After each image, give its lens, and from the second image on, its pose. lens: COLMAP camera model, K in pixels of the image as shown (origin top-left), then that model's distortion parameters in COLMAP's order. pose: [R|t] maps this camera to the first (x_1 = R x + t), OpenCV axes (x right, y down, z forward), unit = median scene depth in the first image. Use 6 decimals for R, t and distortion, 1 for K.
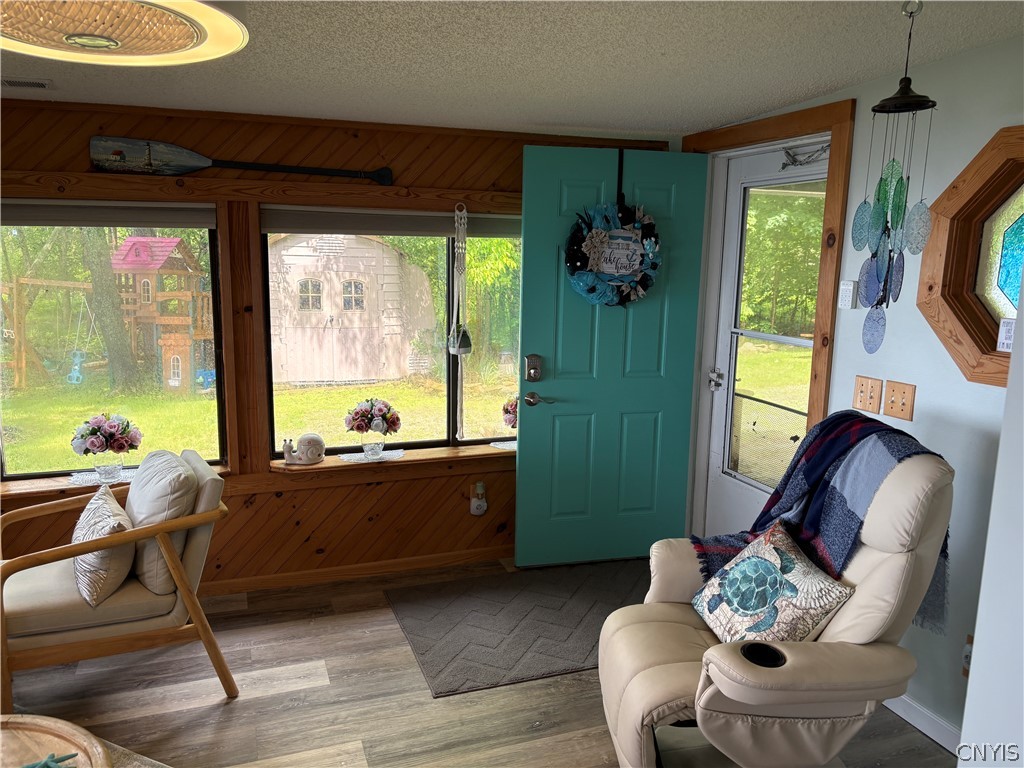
lens RADIAL K [[771.5, 0, 512.4], [0, 771.5, 385.5], [0, 0, 1]] dist [0.046775, -0.052085]
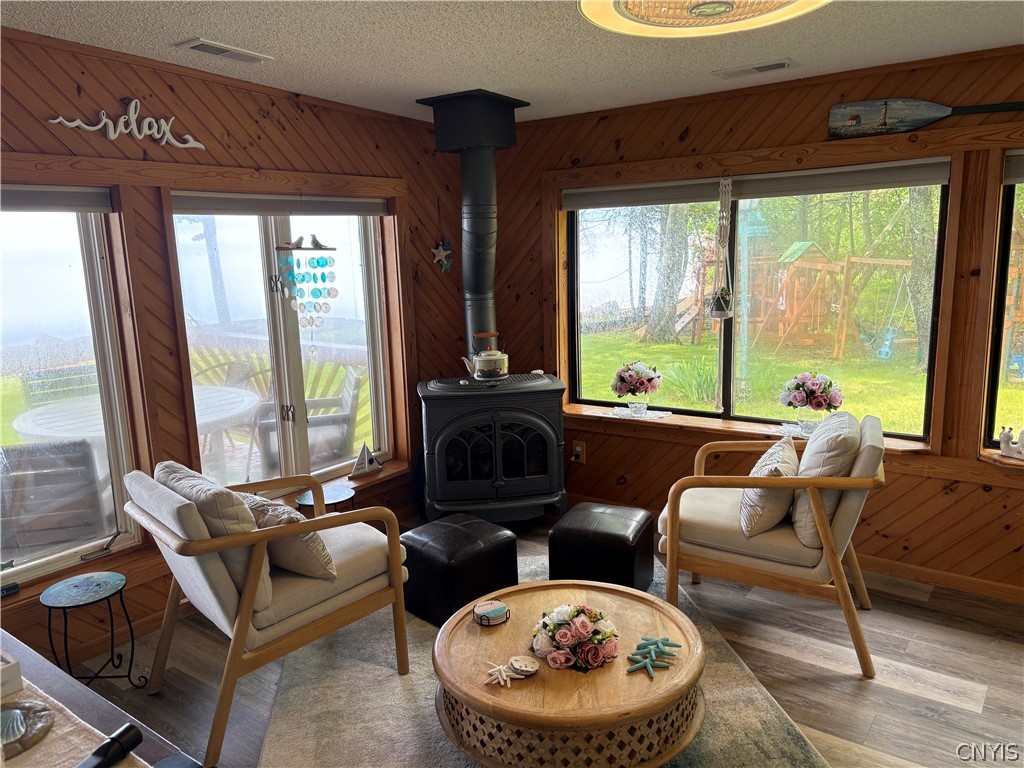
lens RADIAL K [[771.5, 0, 512.1], [0, 771.5, 383.1], [0, 0, 1]] dist [0.046775, -0.052085]
pose [[0.543078, 0.117828, -0.831374, 0.140023], [-0.101199, 0.992073, 0.074497, 0.015067], [0.833562, 0.043676, 0.550697, 0.085908]]
